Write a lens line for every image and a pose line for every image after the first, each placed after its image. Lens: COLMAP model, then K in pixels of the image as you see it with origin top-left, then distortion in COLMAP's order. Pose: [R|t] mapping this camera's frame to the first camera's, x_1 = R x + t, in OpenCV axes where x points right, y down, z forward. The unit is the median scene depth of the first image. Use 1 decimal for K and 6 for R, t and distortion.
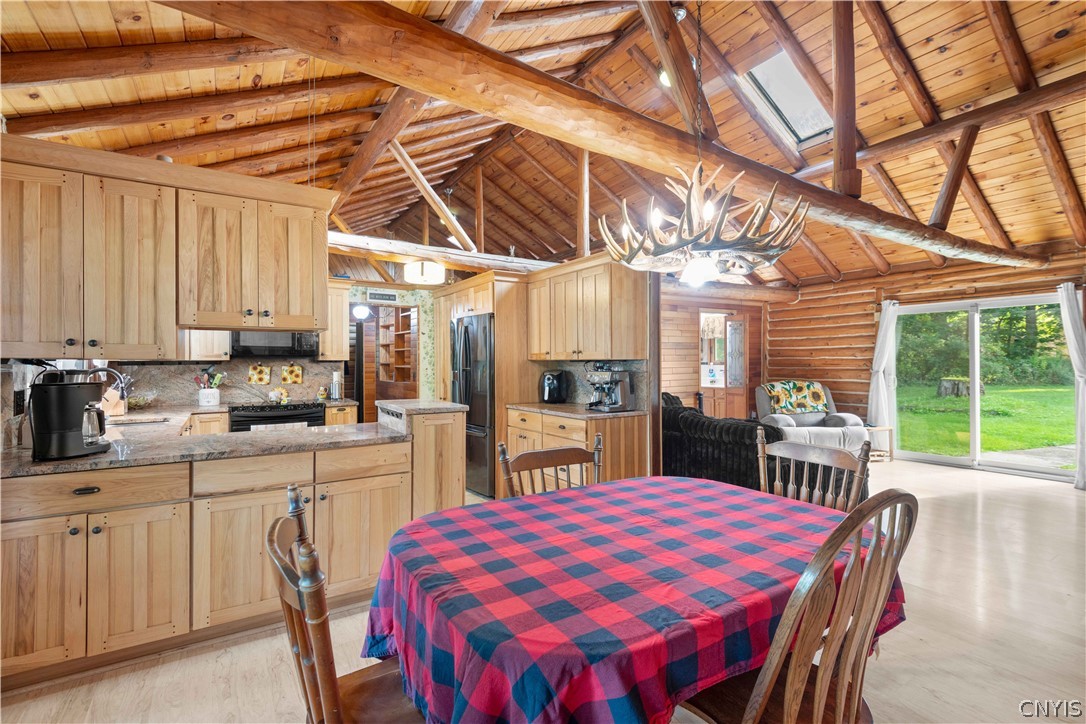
lens RADIAL K [[488.9, 0, 539.7], [0, 488.9, 360.9], [0, 0, 1]] dist [0.018693, -0.006747]
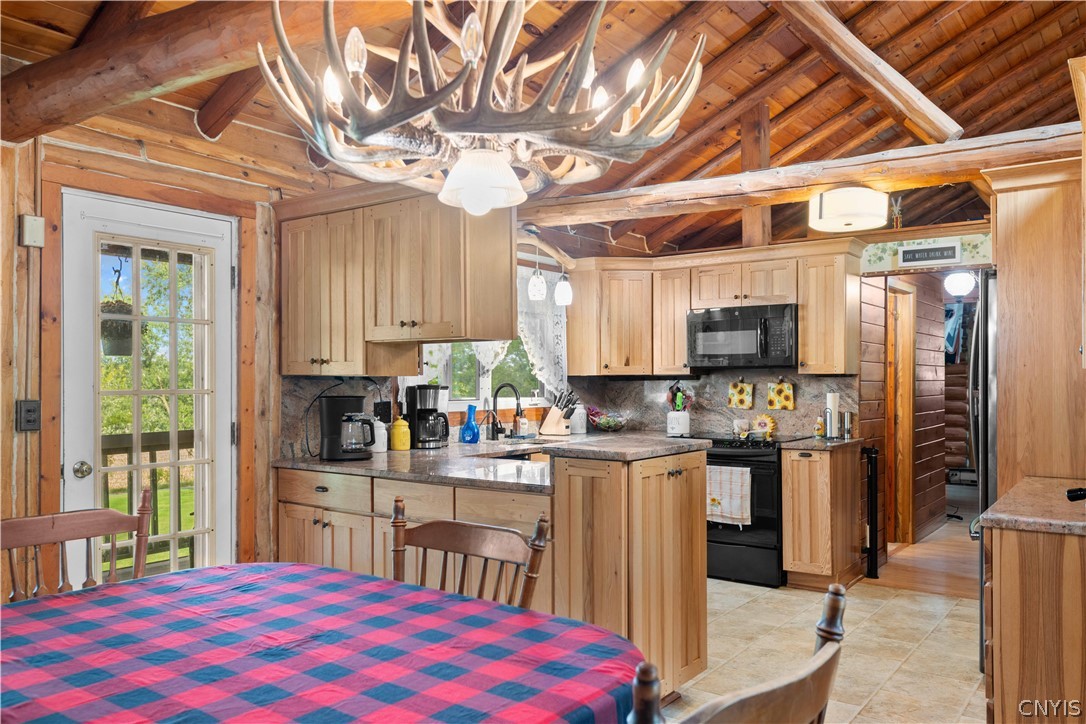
lens RADIAL K [[833.3, 0, 537.9], [0, 833.3, 381.3], [0, 0, 1]] dist [0.005473, 0.007503]
pose [[0.355502, 0.004315, -0.934665, 0.427361], [0.003534, 0.999976, 0.005961, 0.000951], [0.934669, -0.005422, 0.355478, 0.310546]]
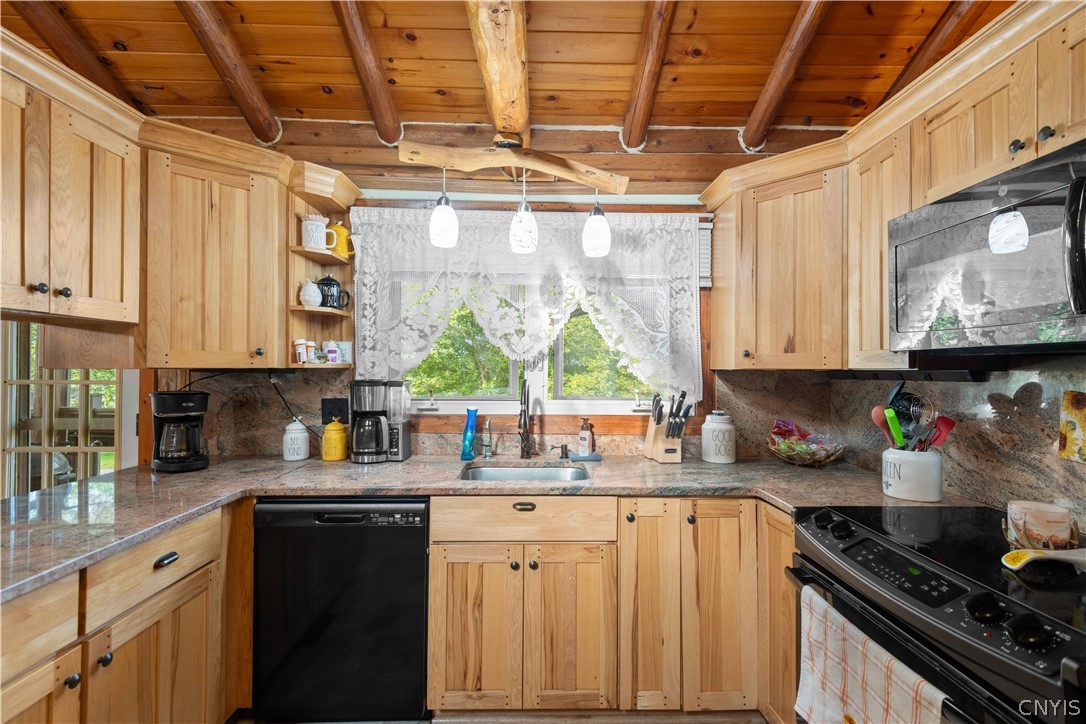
lens RADIAL K [[488.9, 0, 542.2], [0, 488.9, 363.4], [0, 0, 1]] dist [0.018693, -0.006747]
pose [[-0.529369, -0.008351, -0.848351, -0.211660], [-0.002415, 0.999962, -0.008337, -0.001523], [0.848389, -0.002364, -0.529369, 0.889244]]
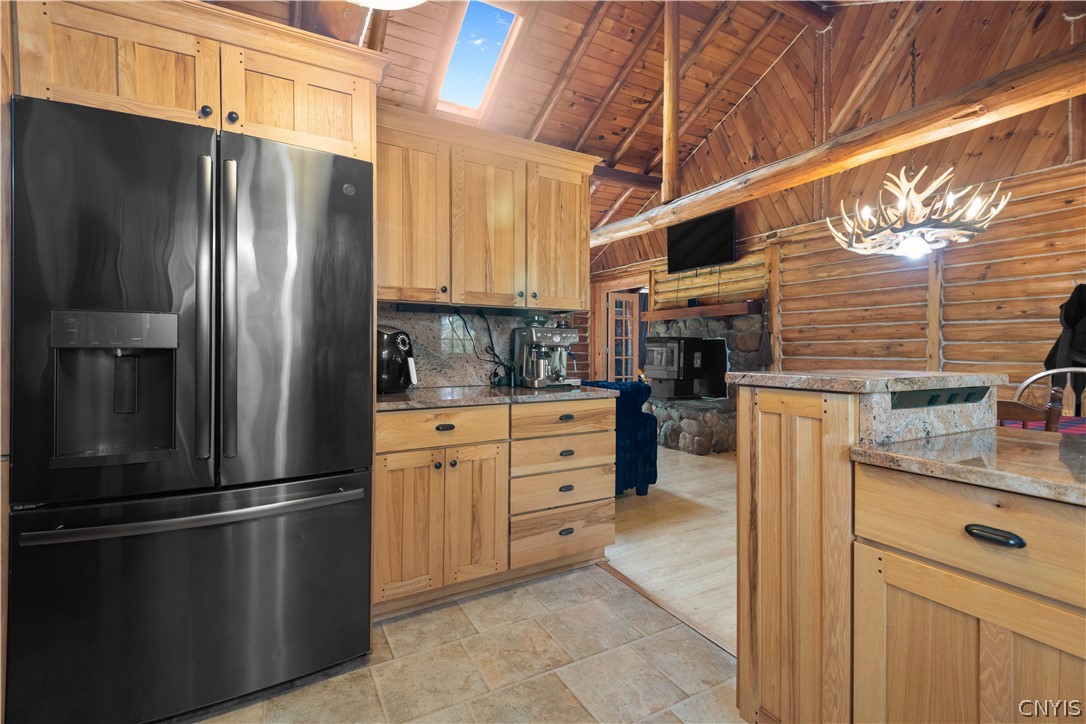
lens RADIAL K [[488.9, 0, 542.1], [0, 488.9, 346.5], [0, 0, 1]] dist [0.018693, -0.006747]
pose [[0.067579, 0.001709, 0.997712, -0.433443], [-0.007794, 0.999969, -0.001185, 0.040466], [-0.997683, -0.007696, 0.067591, 0.768863]]
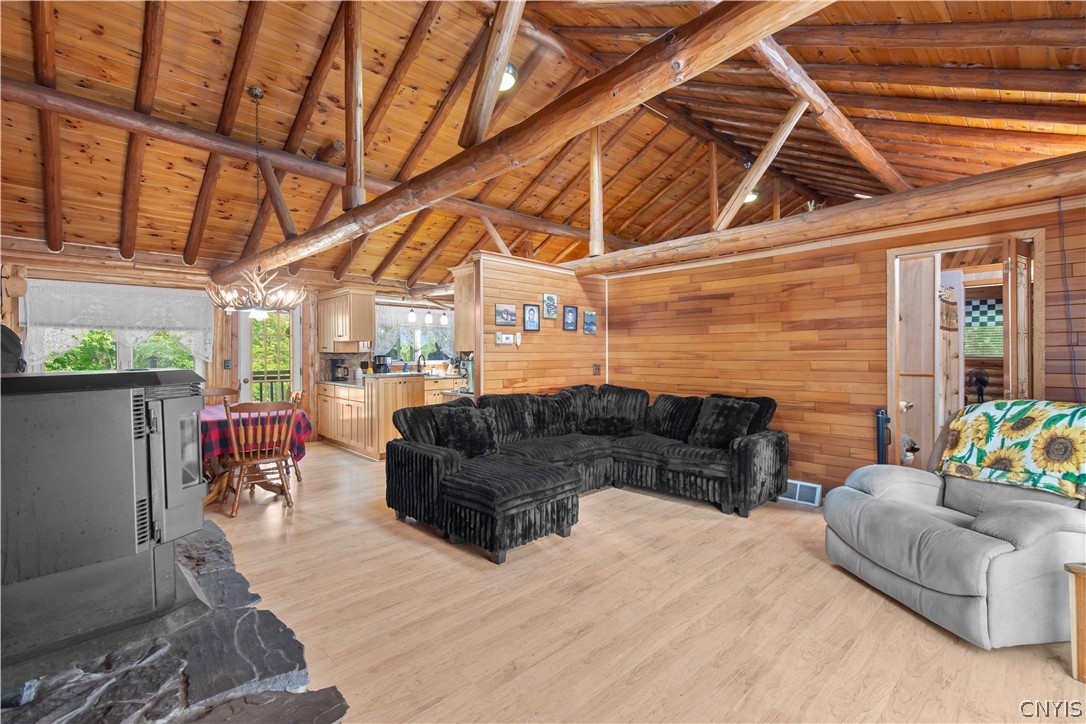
lens RADIAL K [[488.9, 0, 540.9], [0, 488.9, 354.8], [0, 0, 1]] dist [0.018693, -0.006747]
pose [[0.178423, 0.007285, -0.983927, 1.106850], [0.006672, 0.999941, 0.008613, -0.001538], [0.983931, -0.008102, 0.178364, 0.747501]]
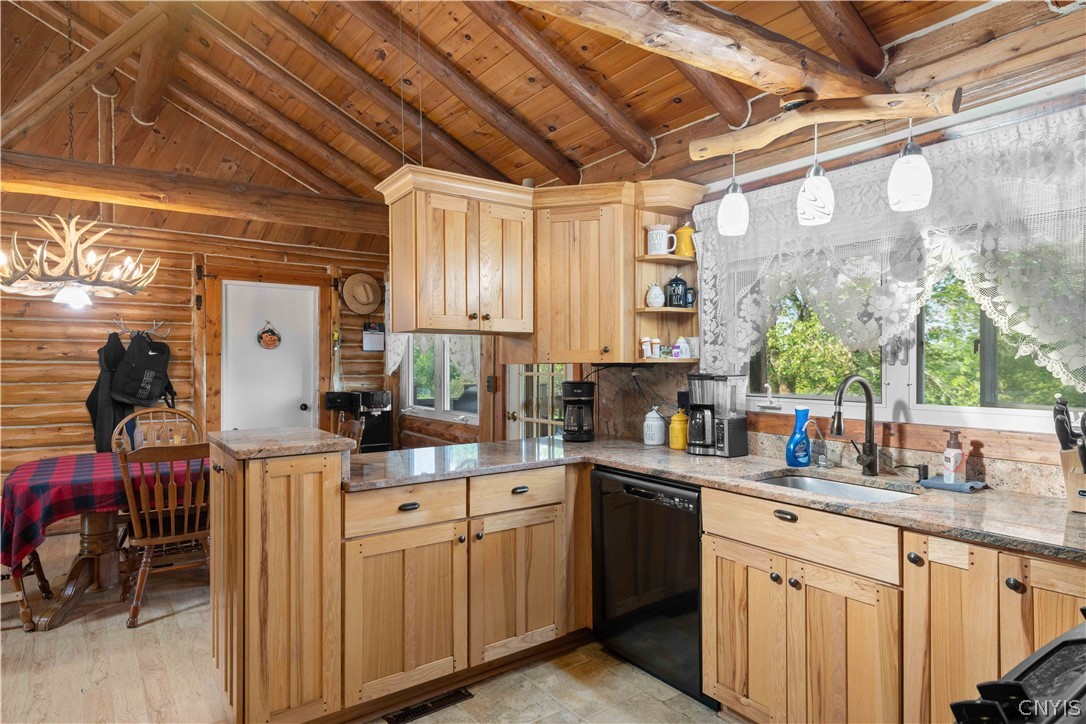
lens RADIAL K [[609.9, 0, 532.1], [0, 609.9, 368.3], [0, 0, 1]] dist [0.019229, -0.008005]
pose [[-0.999320, 0.004008, -0.036640, -0.325184], [0.003800, 0.999976, 0.005768, 0.000861], [0.036662, 0.005624, -0.999312, 1.075351]]
